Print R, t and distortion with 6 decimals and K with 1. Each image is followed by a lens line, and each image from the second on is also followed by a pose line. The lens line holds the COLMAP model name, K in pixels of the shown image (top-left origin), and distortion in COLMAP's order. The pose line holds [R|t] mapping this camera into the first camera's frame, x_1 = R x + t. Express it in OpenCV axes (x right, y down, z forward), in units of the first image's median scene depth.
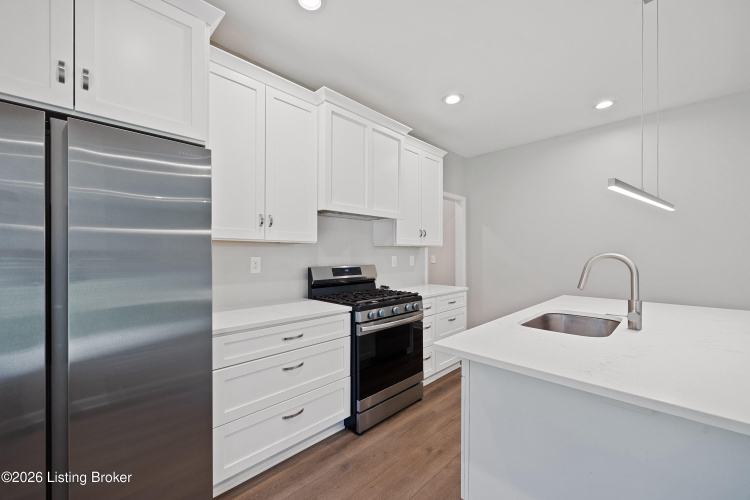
lens RADIAL K [[298.7, 0, 374.5], [0, 298.7, 251.8], [0, 0, 1]] dist [0.006363, 0.000134]
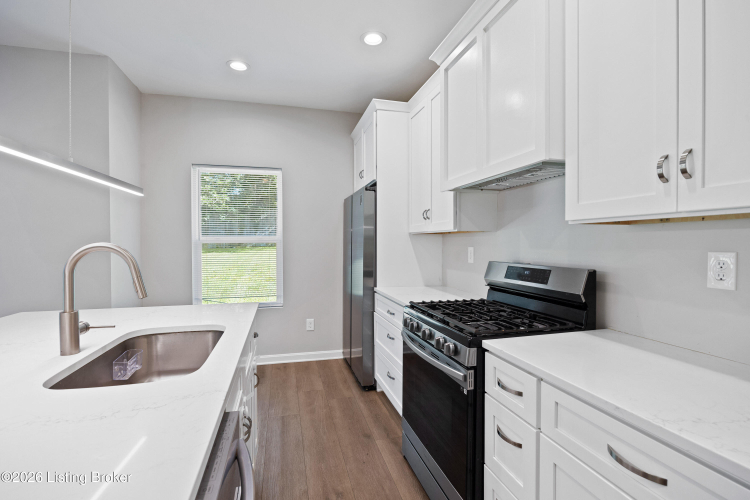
lens RADIAL K [[362.7, 0, 376.0], [0, 362.7, 247.9], [0, 0, 1]] dist [0.001242, 0.000434]
pose [[-0.511551, 0.002986, -0.859247, 0.935296], [-0.000272, 0.999993, 0.003637, 0.016409], [0.859253, 0.002095, -0.511547, 1.550821]]
